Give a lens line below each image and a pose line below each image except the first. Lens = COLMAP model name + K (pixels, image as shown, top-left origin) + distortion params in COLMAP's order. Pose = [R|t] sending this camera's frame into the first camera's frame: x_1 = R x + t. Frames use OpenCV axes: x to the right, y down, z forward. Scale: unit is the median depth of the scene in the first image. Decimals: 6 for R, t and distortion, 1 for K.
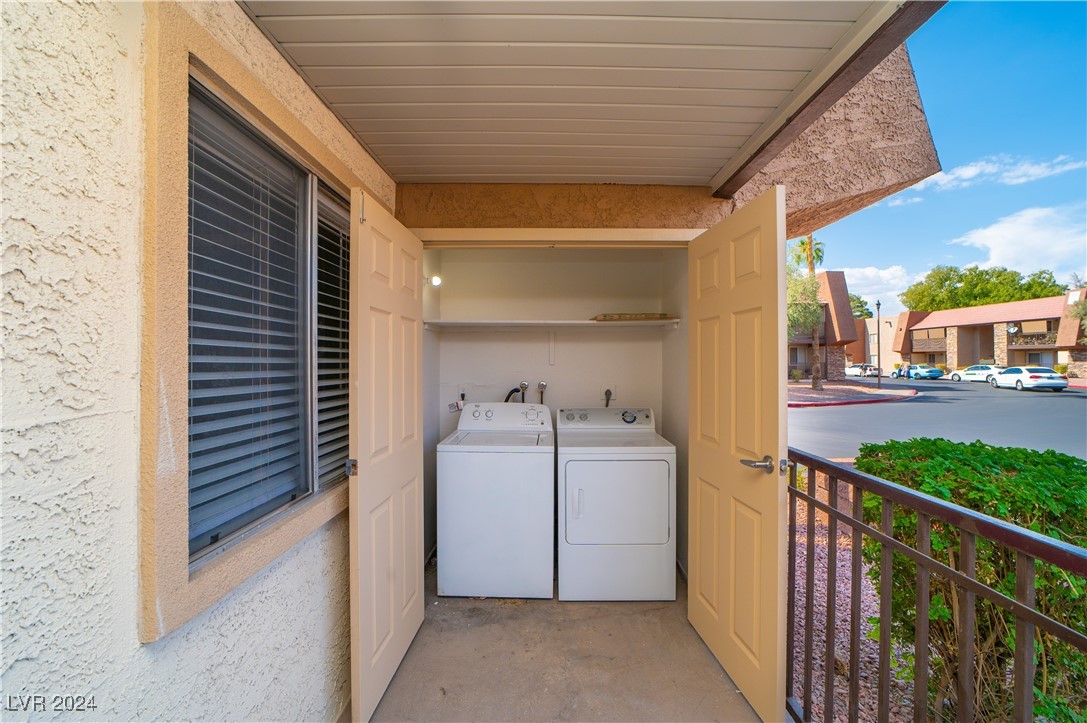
lens RADIAL K [[427.2, 0, 545.6], [0, 427.2, 362.9], [0, 0, 1]] dist [-0.035564, 0.007760]
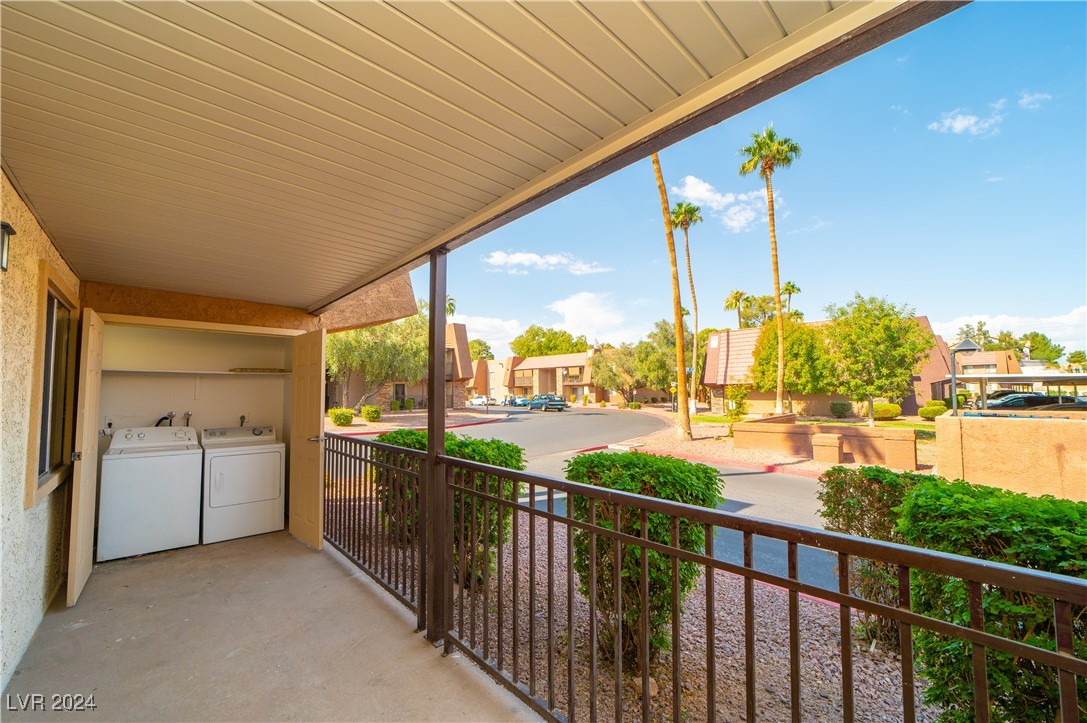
lens RADIAL K [[452.7, 0, 553.2], [0, 452.7, 367.2], [0, 0, 1]] dist [-0.009055, 0.000002]
pose [[0.737317, 0.034714, 0.674654, -0.029270], [0.006711, 0.998253, -0.058699, -0.001812], [-0.675513, 0.047808, 0.735796, -0.215012]]
